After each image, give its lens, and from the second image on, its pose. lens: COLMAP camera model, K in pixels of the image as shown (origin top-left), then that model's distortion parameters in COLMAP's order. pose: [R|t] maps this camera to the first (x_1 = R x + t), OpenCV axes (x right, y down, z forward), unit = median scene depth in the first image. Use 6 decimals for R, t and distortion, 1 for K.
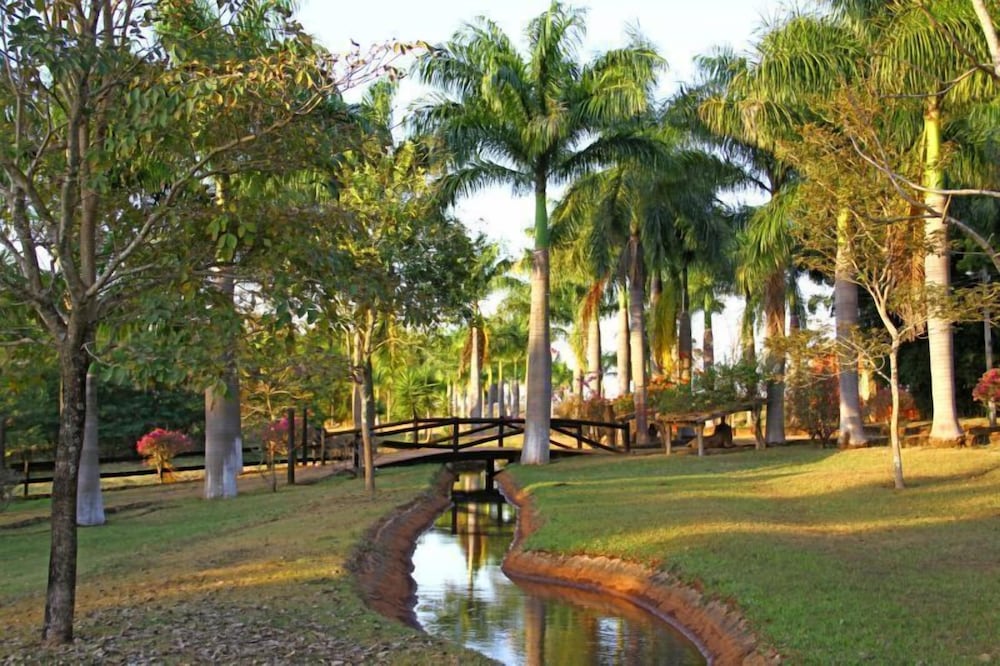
lens RADIAL K [[3283.4, 0, 500.0], [0, 3283.4, 333.0], [0, 0, 1]] dist [0.858975, 0.134620]
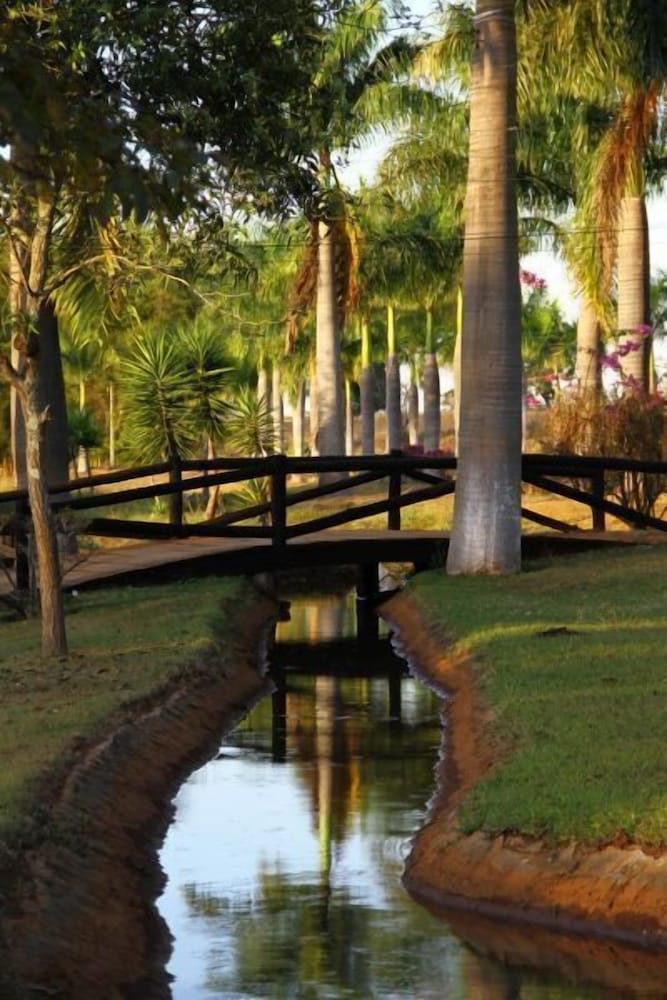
lens RADIAL K [[3283.4, 0, 333.5], [0, 3283.4, 500.0], [0, 0, 1]] dist [0.858975, 0.134620]
pose [[0.999698, -0.016764, -0.017962, 0.000018], [0.018231, 0.996223, 0.084893, -0.002019], [0.016471, -0.085195, 0.996228, 0.609138]]
